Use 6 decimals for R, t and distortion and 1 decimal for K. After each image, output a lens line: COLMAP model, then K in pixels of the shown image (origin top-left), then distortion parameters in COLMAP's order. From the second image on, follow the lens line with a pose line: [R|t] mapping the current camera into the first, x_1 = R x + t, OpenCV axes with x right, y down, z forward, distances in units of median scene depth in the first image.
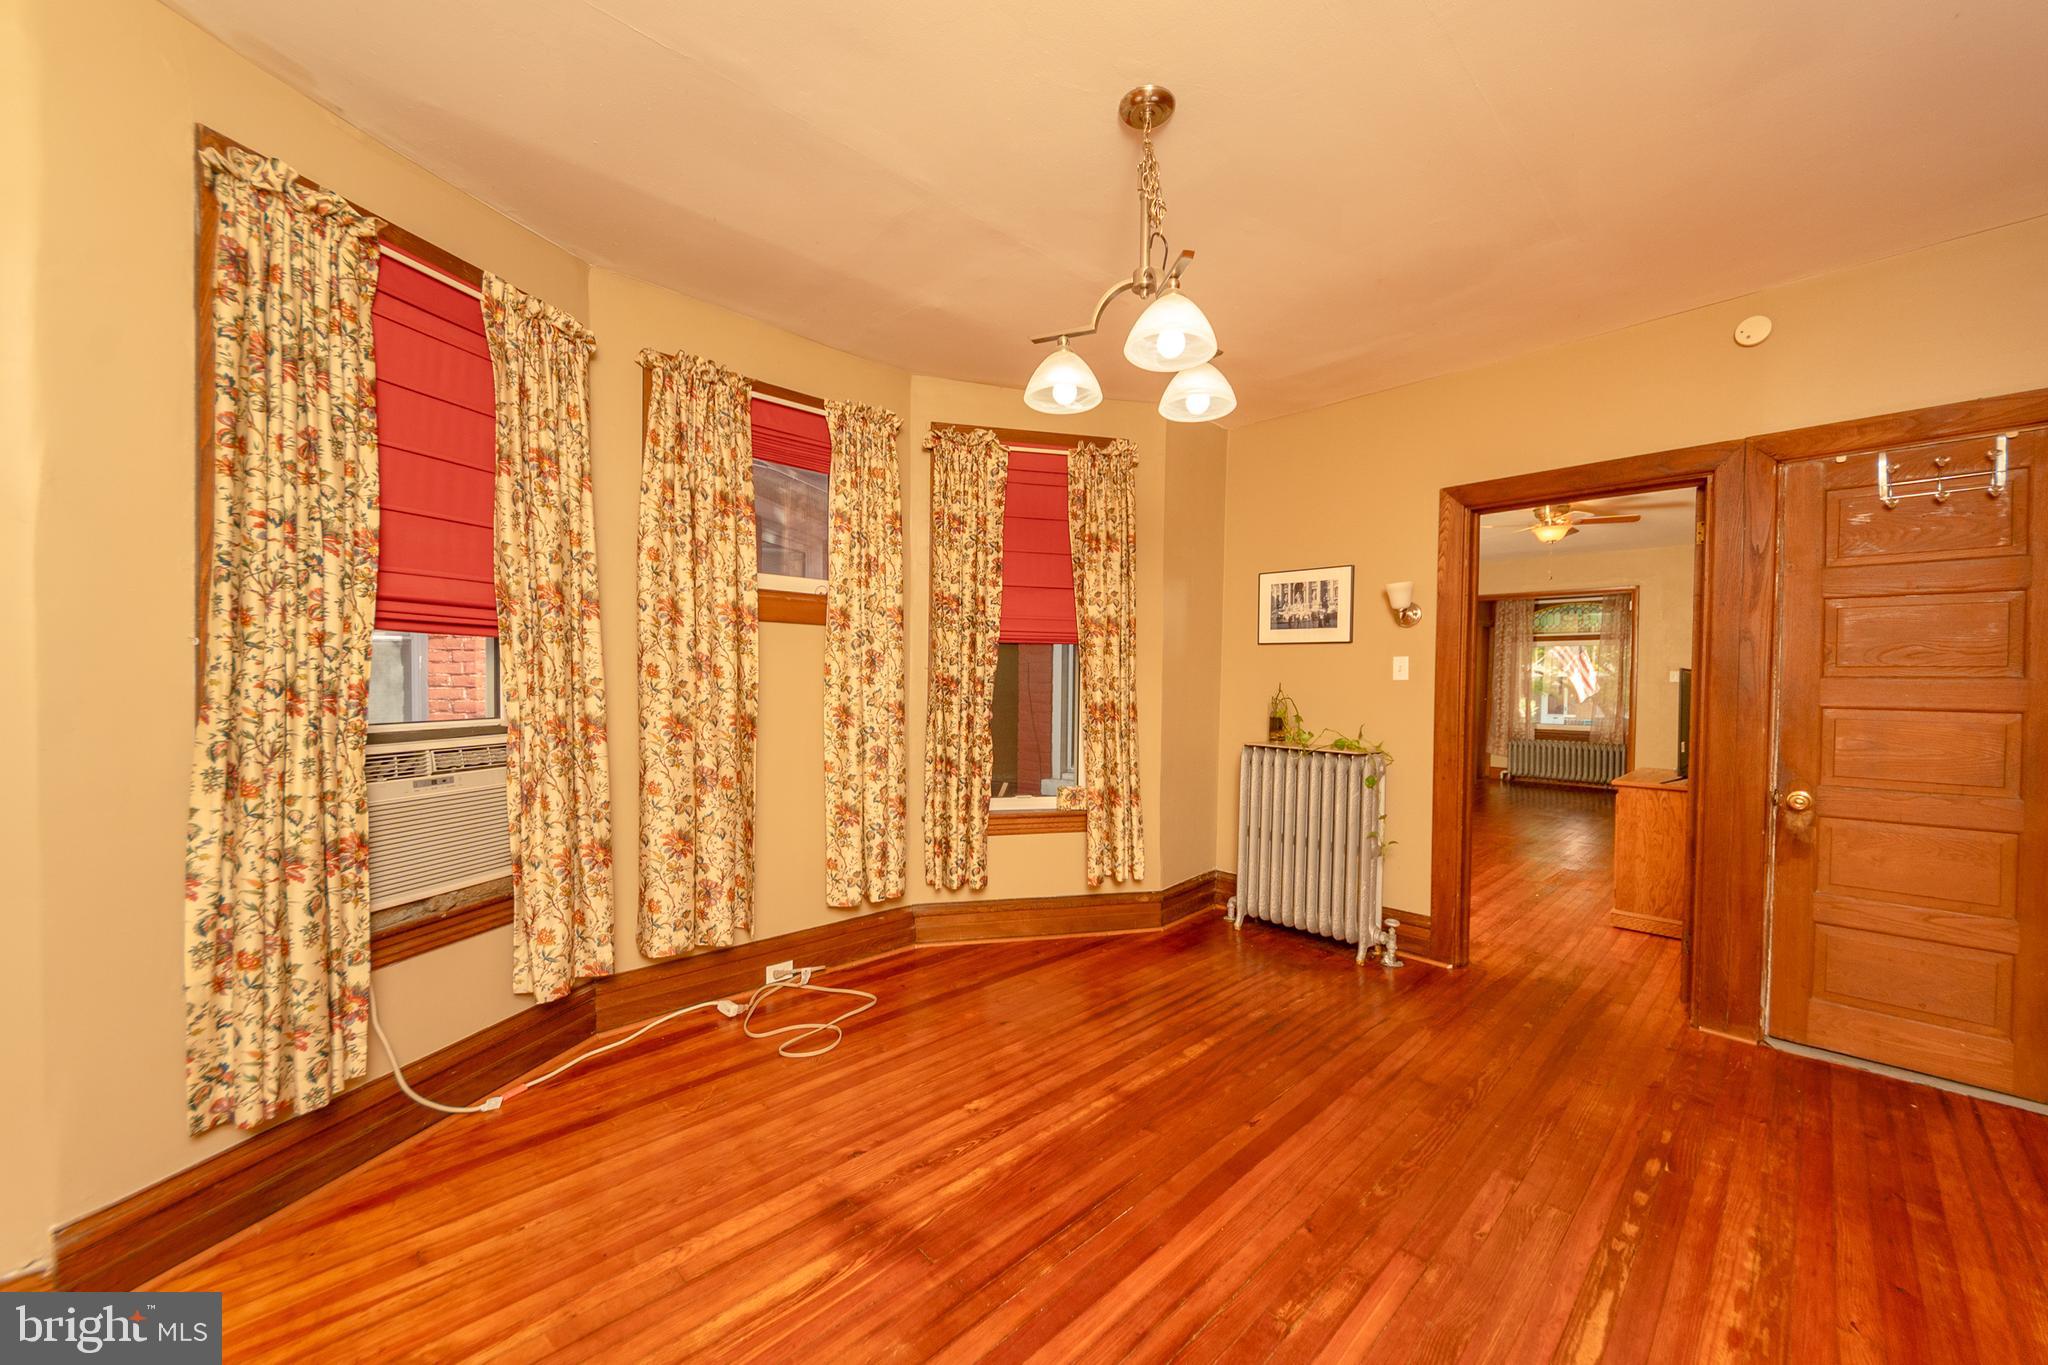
lens RADIAL K [[803.1, 0, 1009.2], [0, 803.1, 702.7], [0, 0, 1]] dist [0.002656, 0.000180]
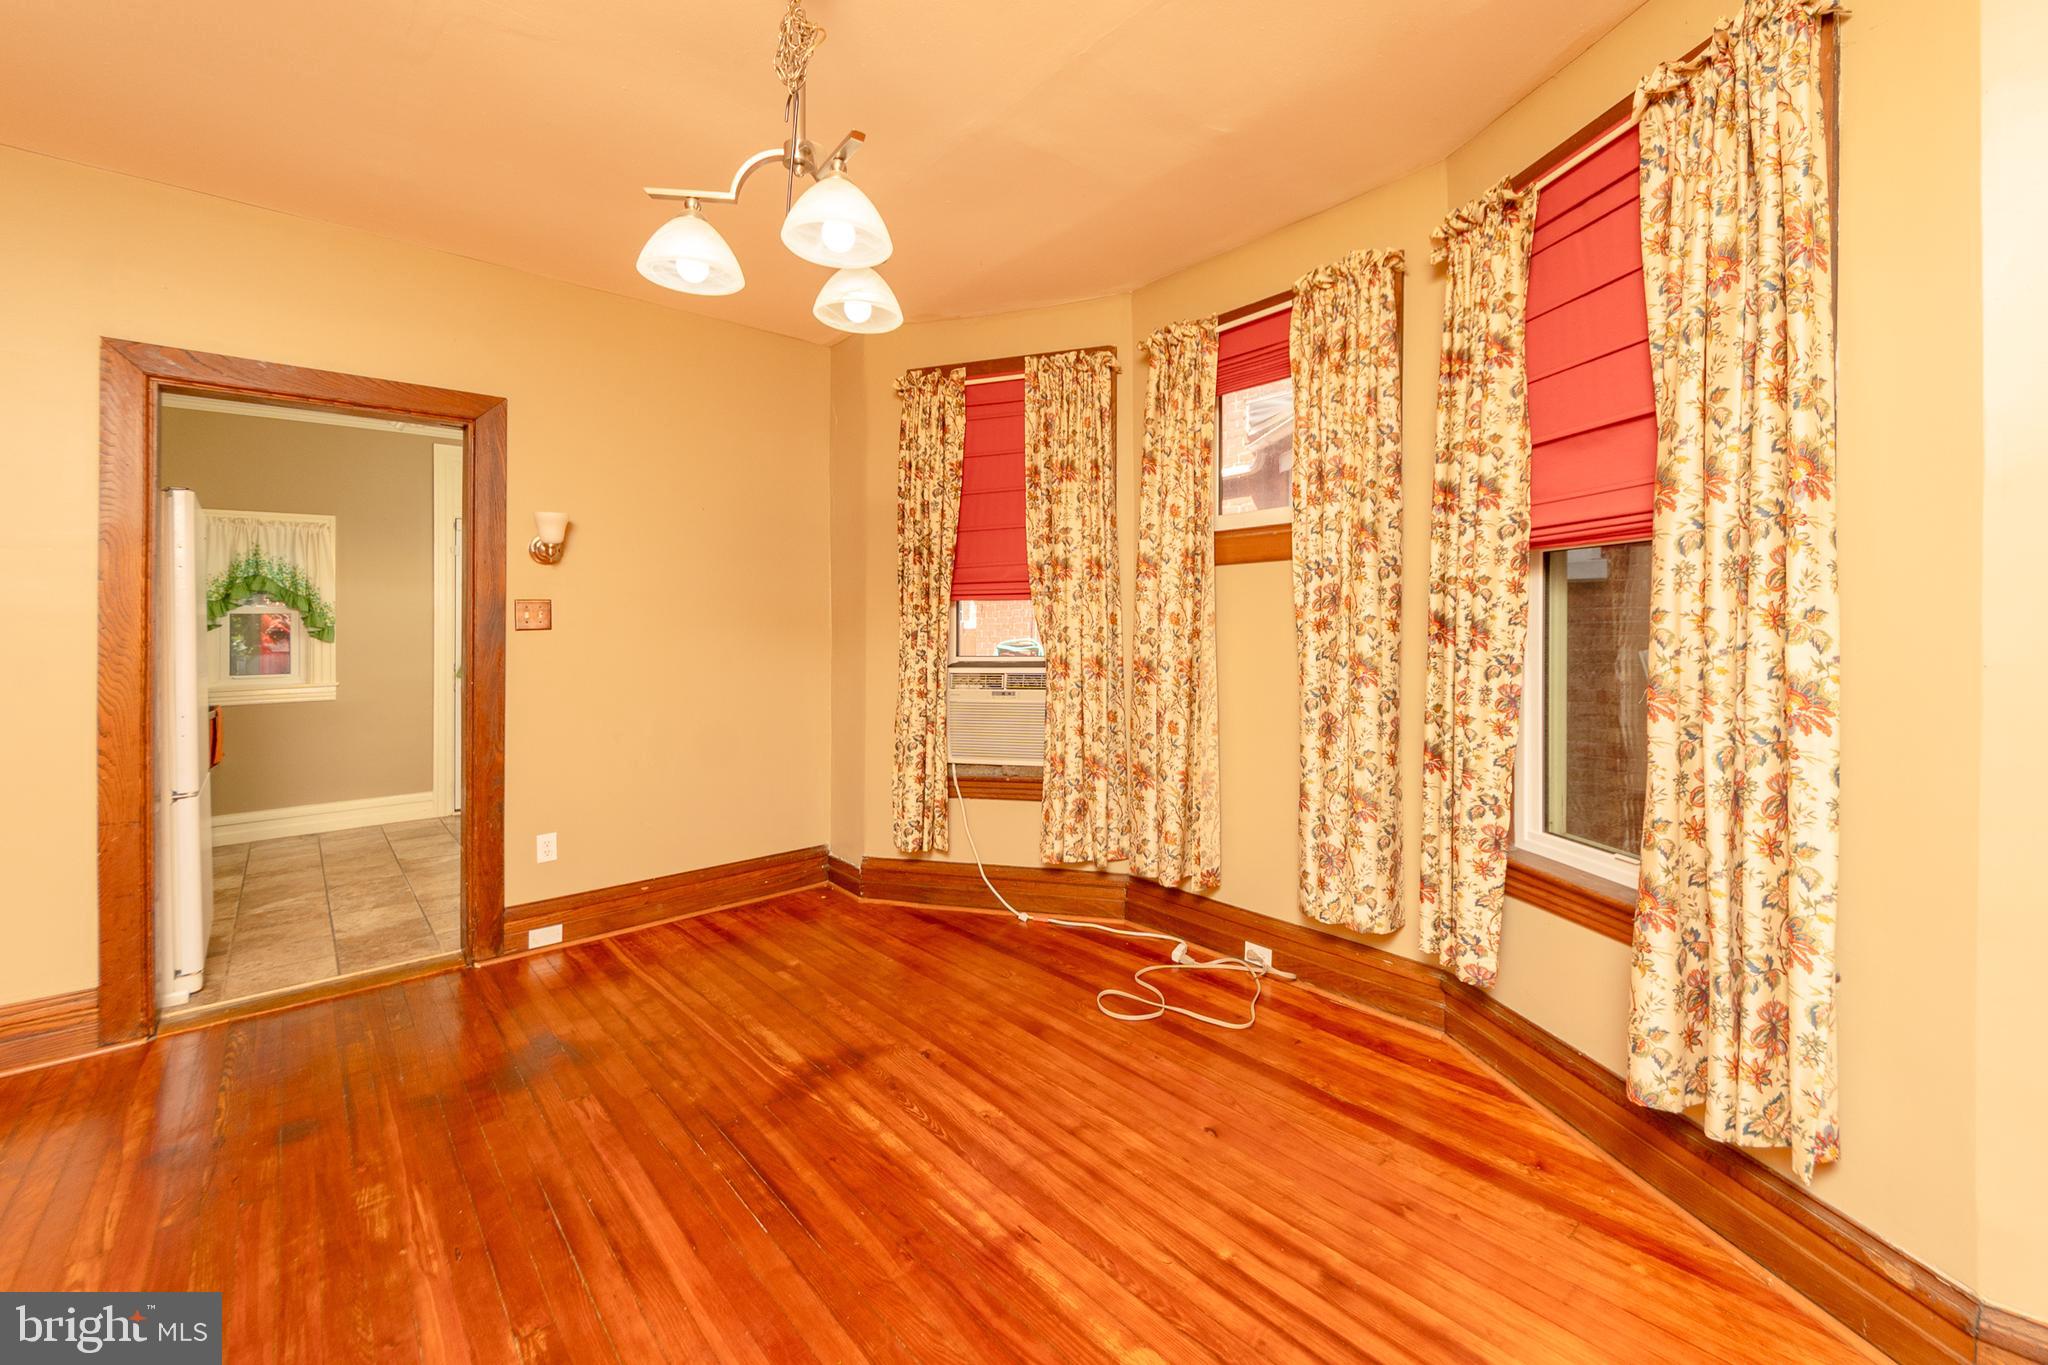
lens RADIAL K [[762.6, 0, 997.9], [0, 762.6, 625.9], [0, 0, 1]] dist [0.001241, -0.000485]
pose [[-0.020812, -0.006142, -0.999765, 0.776151], [-0.015958, 0.999856, -0.005810, -0.026034], [0.999656, 0.015834, -0.020907, 0.992678]]
